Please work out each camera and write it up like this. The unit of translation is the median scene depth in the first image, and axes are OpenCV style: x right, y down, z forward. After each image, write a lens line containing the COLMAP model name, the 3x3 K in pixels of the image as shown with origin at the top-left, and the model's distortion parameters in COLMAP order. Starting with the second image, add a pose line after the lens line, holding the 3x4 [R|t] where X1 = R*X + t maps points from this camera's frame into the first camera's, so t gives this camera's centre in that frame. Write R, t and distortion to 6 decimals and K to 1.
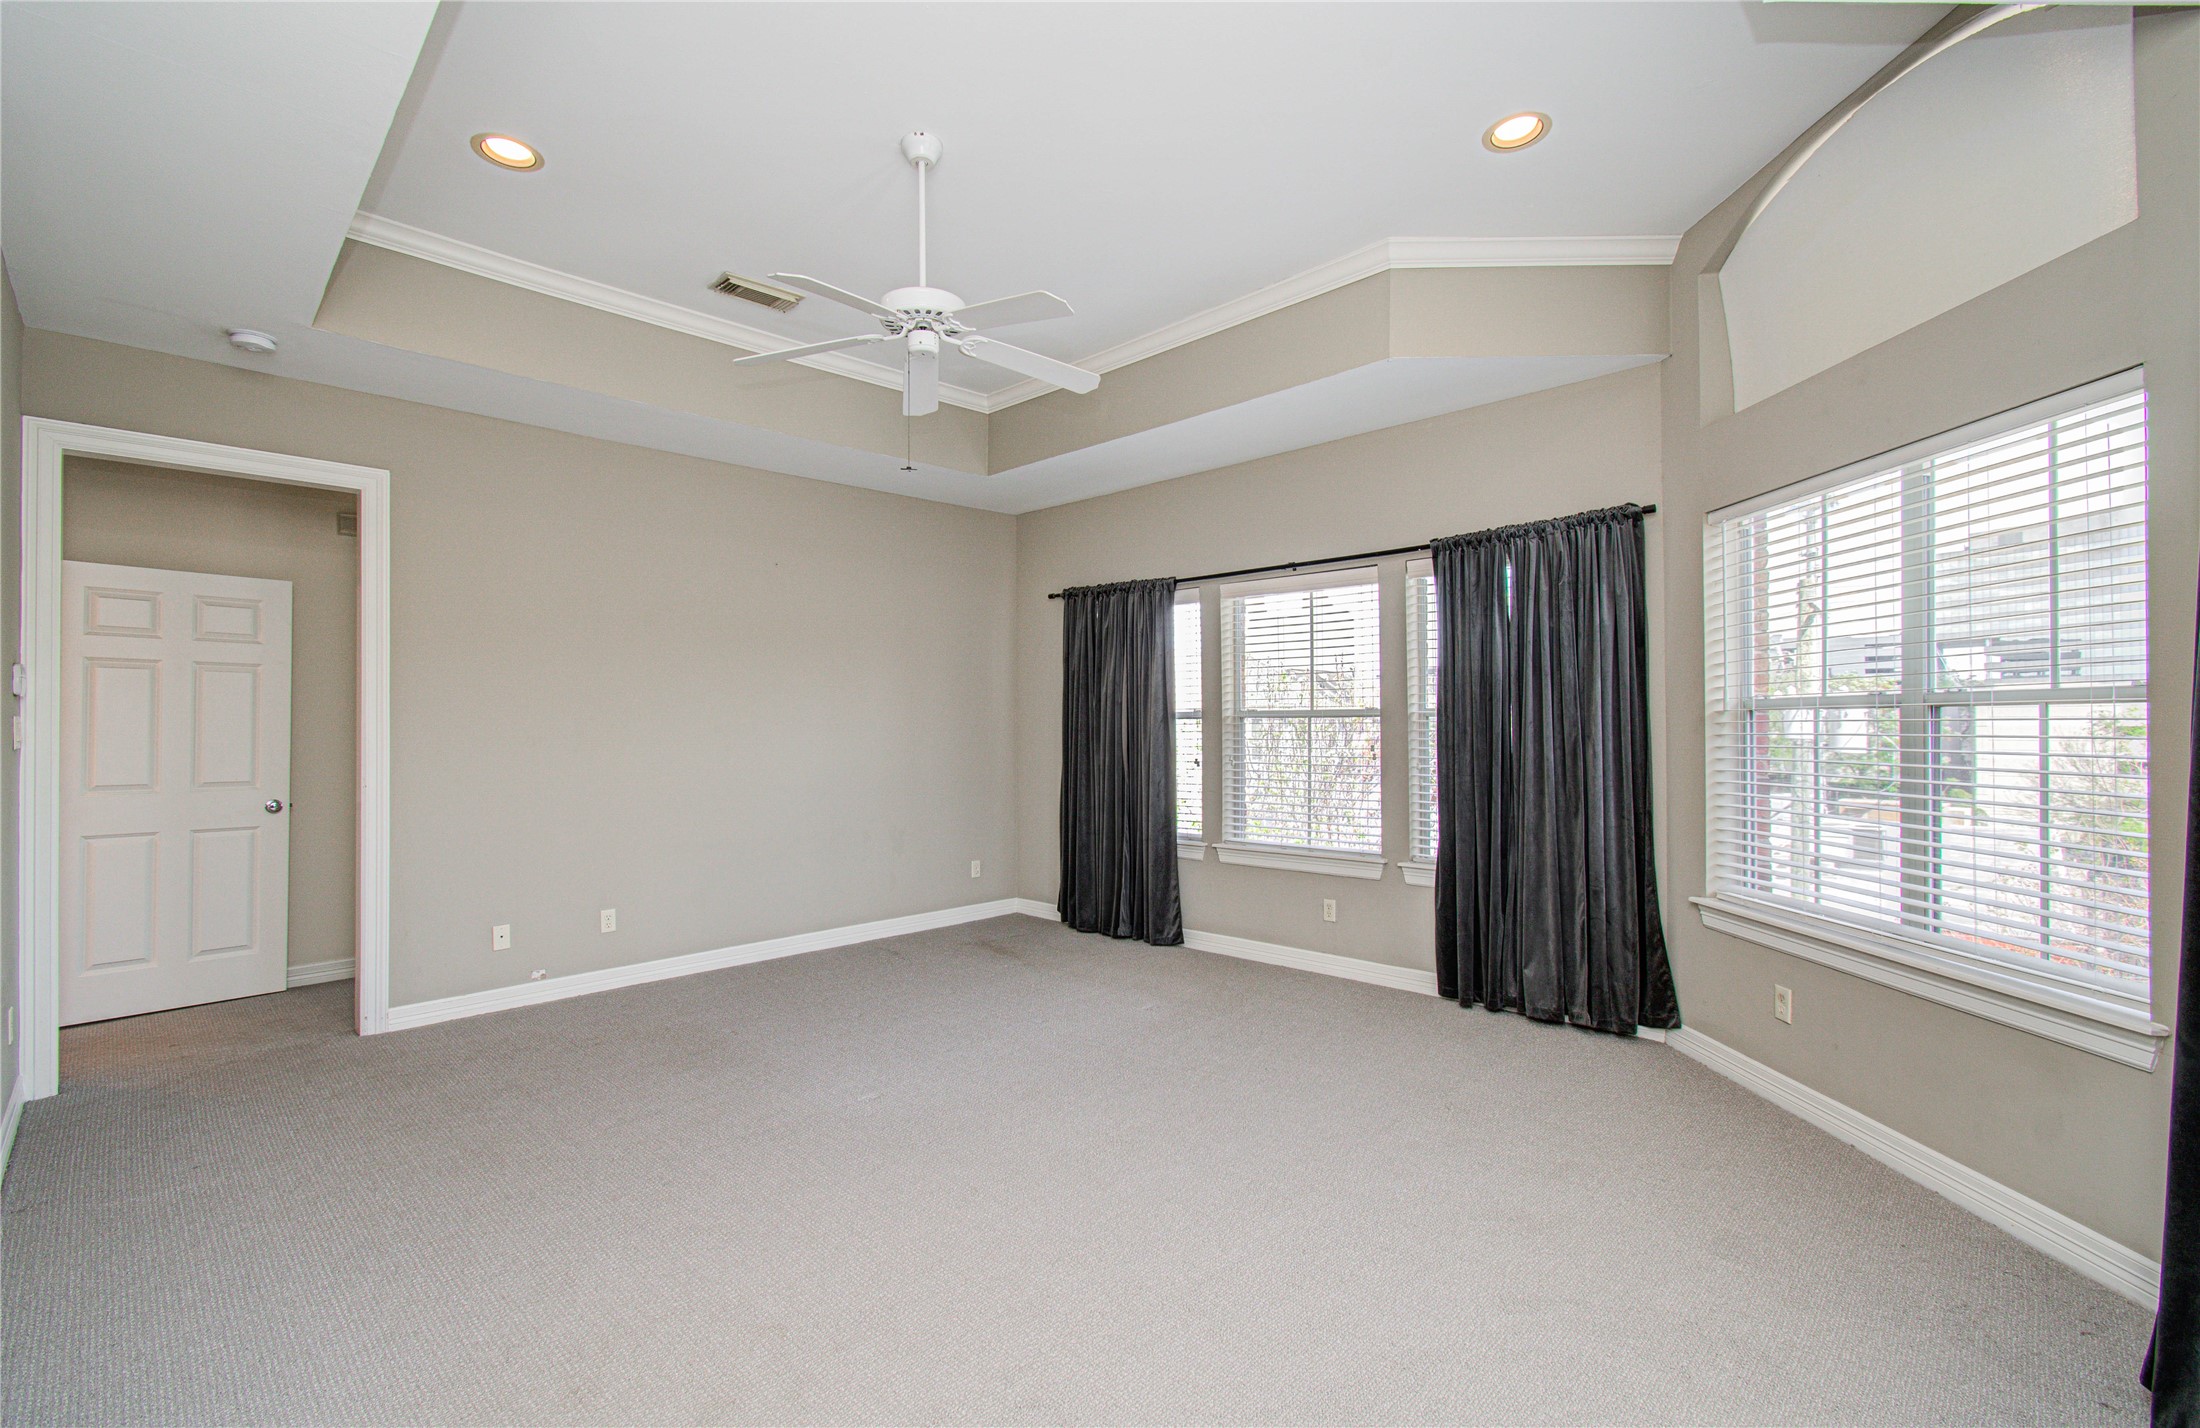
lens RADIAL K [[956.1, 0, 1041.5], [0, 956.1, 715.1], [0, 0, 1]] dist [0.000044, 0.000059]
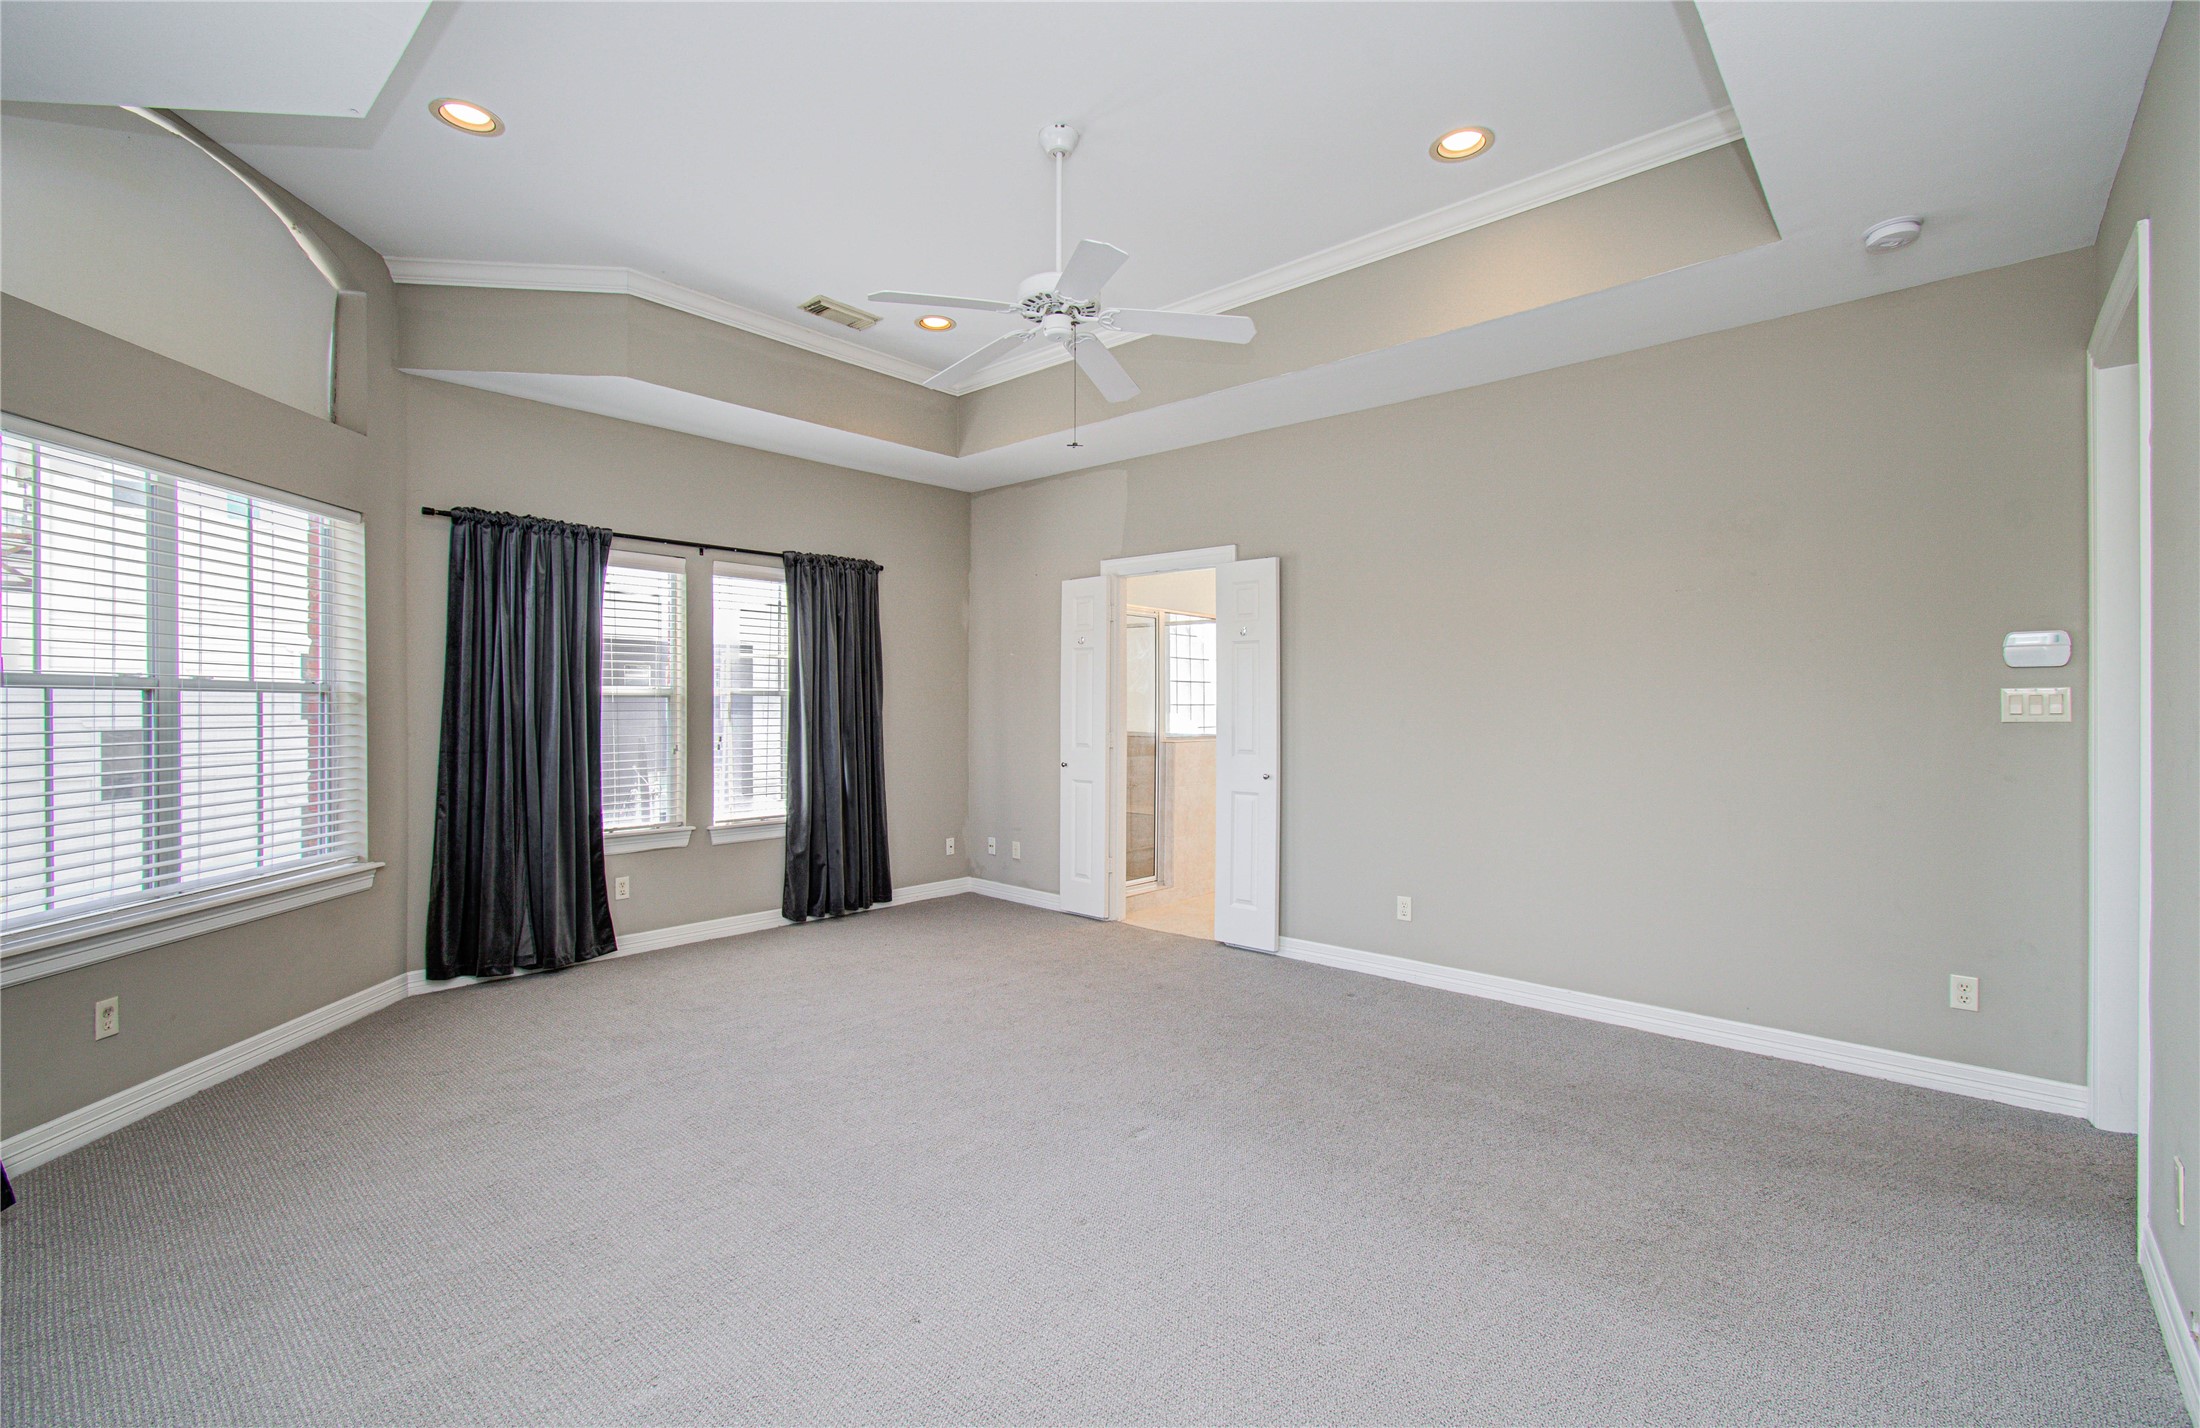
lens RADIAL K [[956.1, 0, 1041.5], [0, 956.1, 715.1], [0, 0, 1]] dist [0.000044, 0.000059]
pose [[-0.055226, 0.001082, 0.998473, -0.727776], [-0.018319, 0.999830, -0.002096, 0.015289], [-0.998306, -0.018406, -0.055197, 0.645869]]
